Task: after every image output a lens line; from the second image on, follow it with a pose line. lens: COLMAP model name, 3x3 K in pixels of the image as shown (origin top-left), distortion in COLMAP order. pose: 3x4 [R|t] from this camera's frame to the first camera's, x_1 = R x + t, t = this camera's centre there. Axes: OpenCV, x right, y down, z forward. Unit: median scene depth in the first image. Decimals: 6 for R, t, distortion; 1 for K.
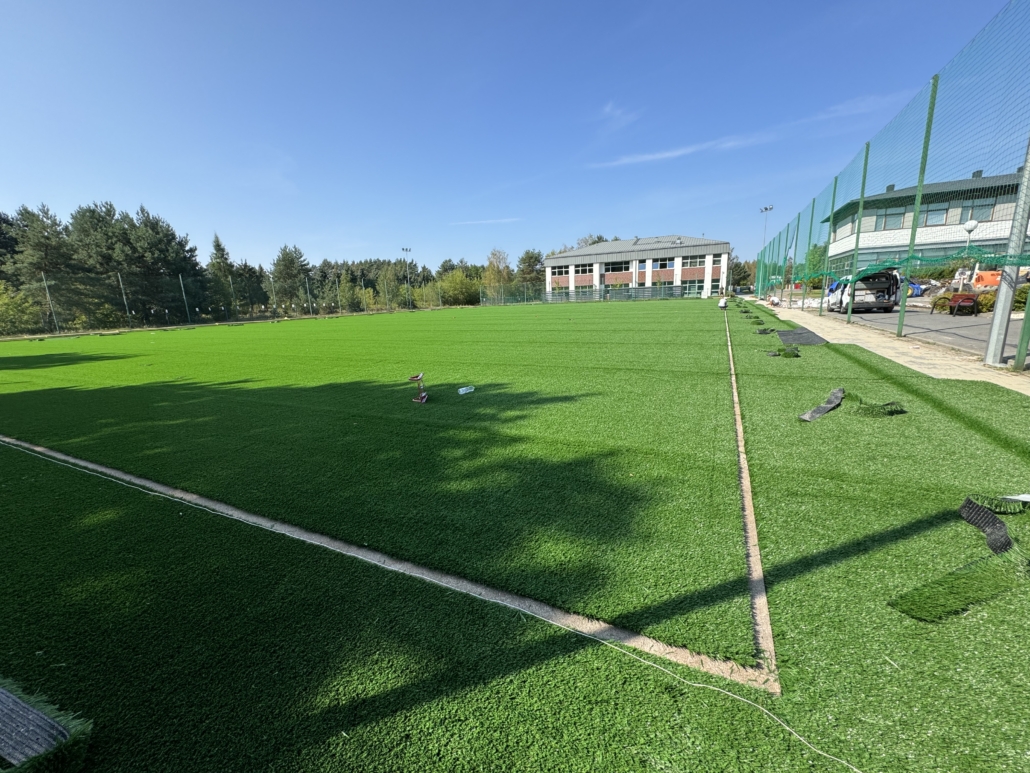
lens RADIAL K [[407.7, 0, 518.0], [0, 407.7, 382.9], [0, 0, 1]] dist [0.000597, -0.000141]
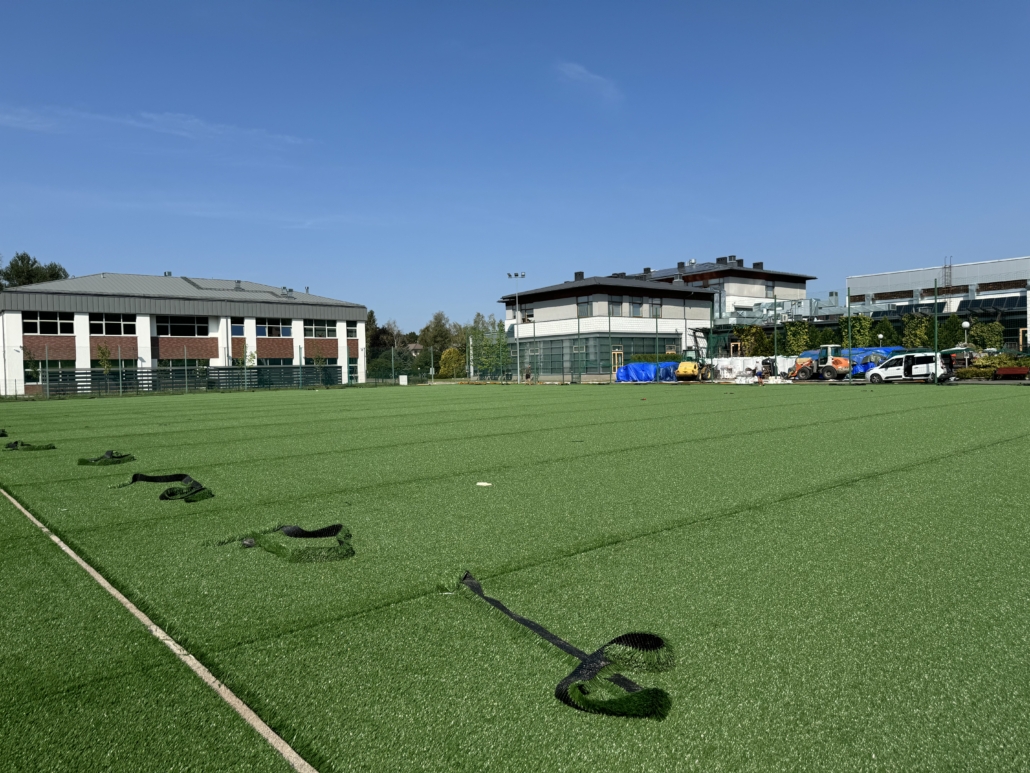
lens RADIAL K [[728.1, 0, 517.7], [0, 728.1, 387.9], [0, 0, 1]] dist [0.064401, 0.000423]
pose [[0.381989, 0.005750, 0.924149, -0.463568], [0.198595, 0.976108, -0.088161, -0.049465], [-0.902576, 0.217208, 0.371721, 0.317737]]
